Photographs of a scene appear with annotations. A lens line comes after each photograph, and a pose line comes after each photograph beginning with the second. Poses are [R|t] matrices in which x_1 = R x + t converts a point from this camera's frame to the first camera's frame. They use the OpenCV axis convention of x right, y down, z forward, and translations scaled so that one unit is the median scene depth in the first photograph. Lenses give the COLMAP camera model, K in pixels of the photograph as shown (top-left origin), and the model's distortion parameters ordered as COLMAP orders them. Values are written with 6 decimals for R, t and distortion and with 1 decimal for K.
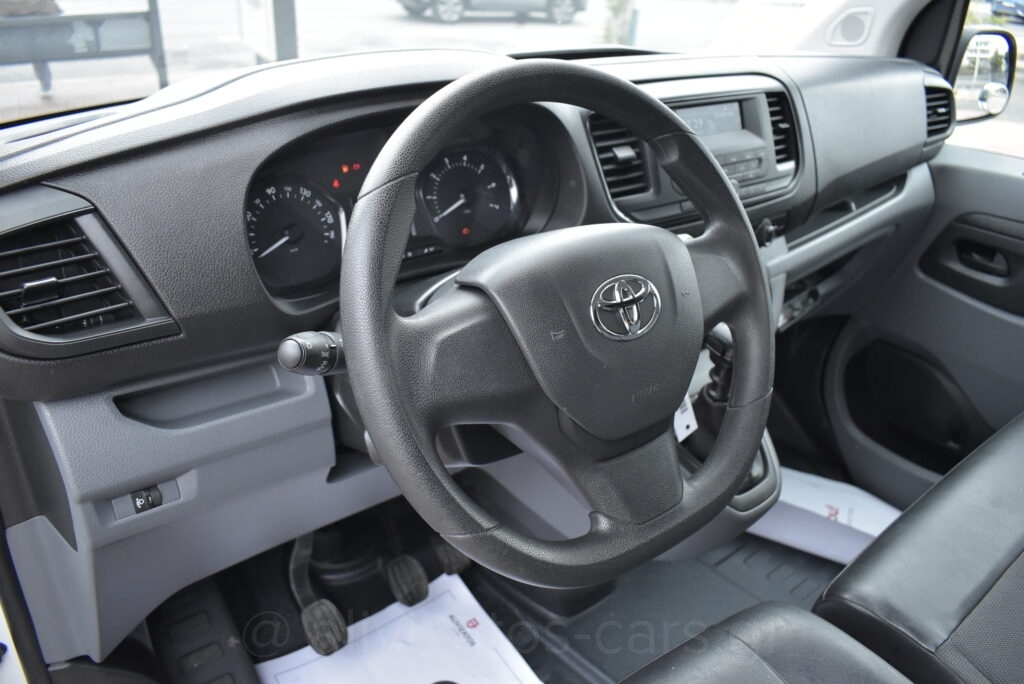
lens RADIAL K [[788.0, 0, 512.0], [0, 788.0, 342.0], [0, 0, 1]] dist [-0.100957, 0.014131]
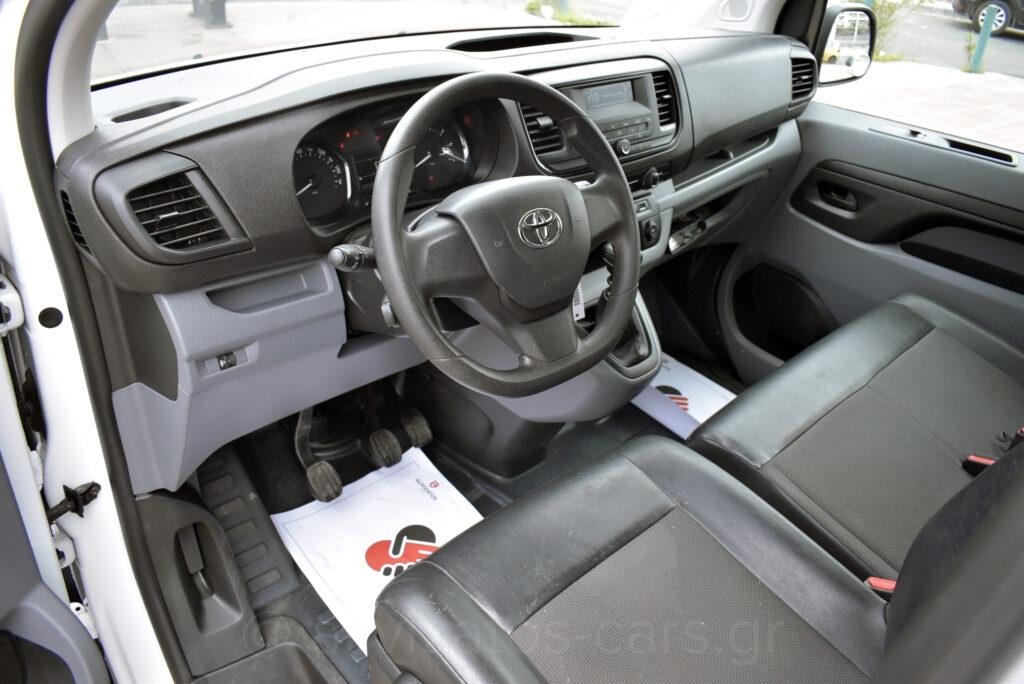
lens RADIAL K [[788.0, 0, 512.0], [0, 788.0, 342.0], [0, 0, 1]] dist [-0.100957, 0.014131]
pose [[0.997125, -0.015939, 0.074081, -0.024643], [0.010166, 0.996928, 0.077665, 0.042240], [-0.075091, -0.076688, 0.994223, -0.416865]]
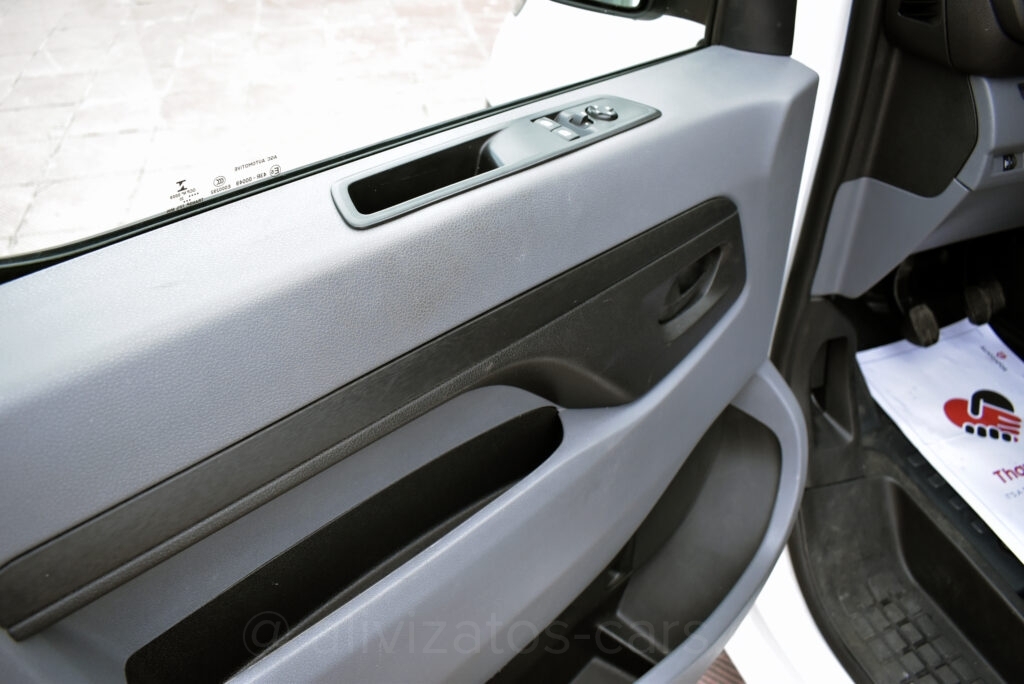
lens RADIAL K [[788.0, 0, 512.0], [0, 788.0, 342.0], [0, 0, 1]] dist [-0.100957, 0.014131]
pose [[0.953794, 0.157483, -0.255882, -0.721546], [-0.101280, 0.970305, 0.219660, 0.239955], [0.282876, -0.183595, 0.941421, -0.486977]]
